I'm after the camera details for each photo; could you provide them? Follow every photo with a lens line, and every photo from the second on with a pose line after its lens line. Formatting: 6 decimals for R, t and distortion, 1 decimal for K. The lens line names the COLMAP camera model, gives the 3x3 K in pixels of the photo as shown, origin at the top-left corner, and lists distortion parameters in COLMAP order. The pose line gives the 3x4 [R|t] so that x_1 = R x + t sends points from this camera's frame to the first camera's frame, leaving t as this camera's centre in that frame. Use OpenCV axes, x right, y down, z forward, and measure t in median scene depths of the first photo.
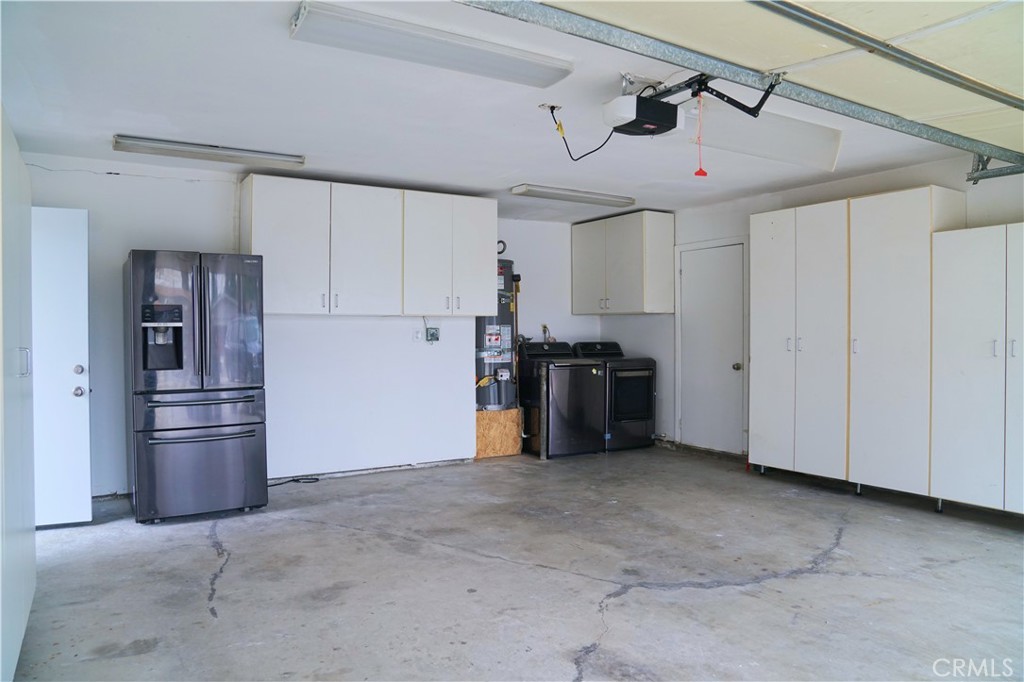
lens RADIAL K [[702.6, 0, 515.2], [0, 702.6, 340.3], [0, 0, 1]] dist [-0.104520, 0.053675]
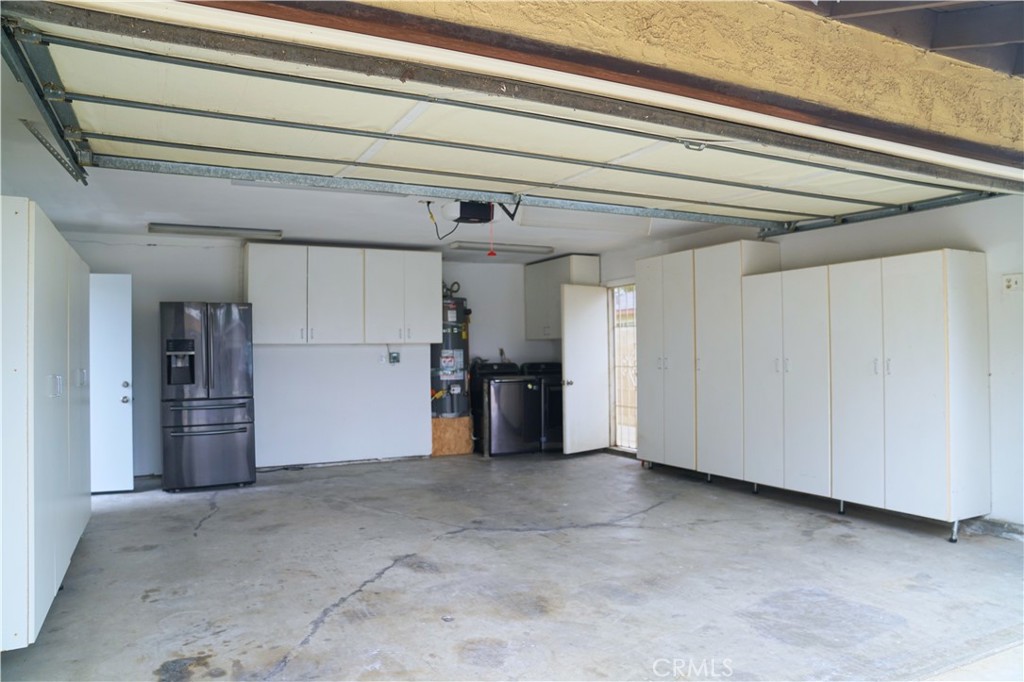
lens RADIAL K [[702.6, 0, 509.9], [0, 702.6, 341.8], [0, 0, 1]] dist [-0.104520, 0.053675]
pose [[0.995371, -0.010965, -0.095481, 0.277461], [0.008477, 0.999615, -0.026415, -0.002385], [0.095734, 0.025483, 0.995081, -0.331897]]
